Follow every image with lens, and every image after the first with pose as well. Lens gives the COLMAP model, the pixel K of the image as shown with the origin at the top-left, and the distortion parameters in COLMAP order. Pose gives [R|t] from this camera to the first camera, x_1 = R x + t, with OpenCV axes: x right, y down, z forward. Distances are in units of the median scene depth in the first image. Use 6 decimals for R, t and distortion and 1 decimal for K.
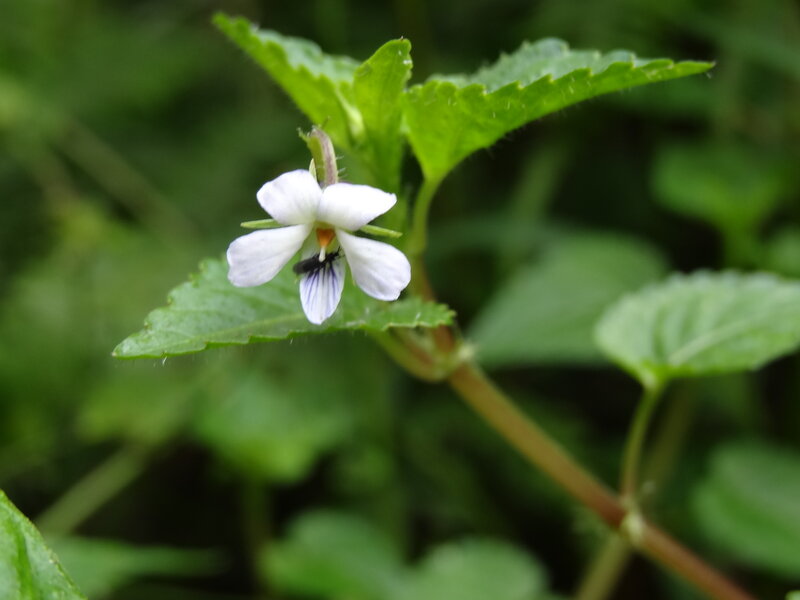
lens RADIAL K [[1331.4, 0, 400.0], [0, 1331.4, 300.0], [0, 0, 1]] dist [-0.290680, 0.076901]
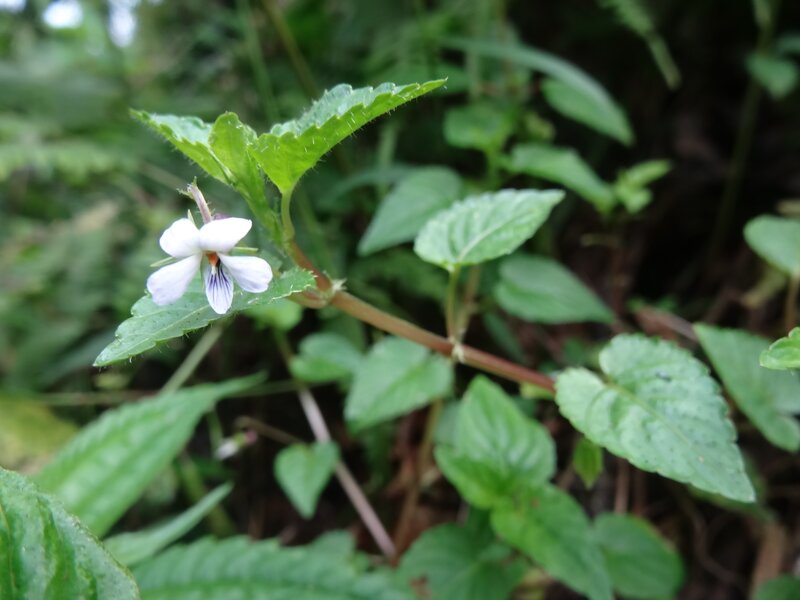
lens RADIAL K [[596.4, 0, 400.0], [0, 596.4, 300.0], [0, 0, 1]] dist [-0.025922, 0.003204]
pose [[0.973734, -0.223490, 0.043521, 0.105319], [0.212068, 0.959790, 0.183932, -0.076541], [-0.082877, -0.169871, 0.981975, 0.294450]]
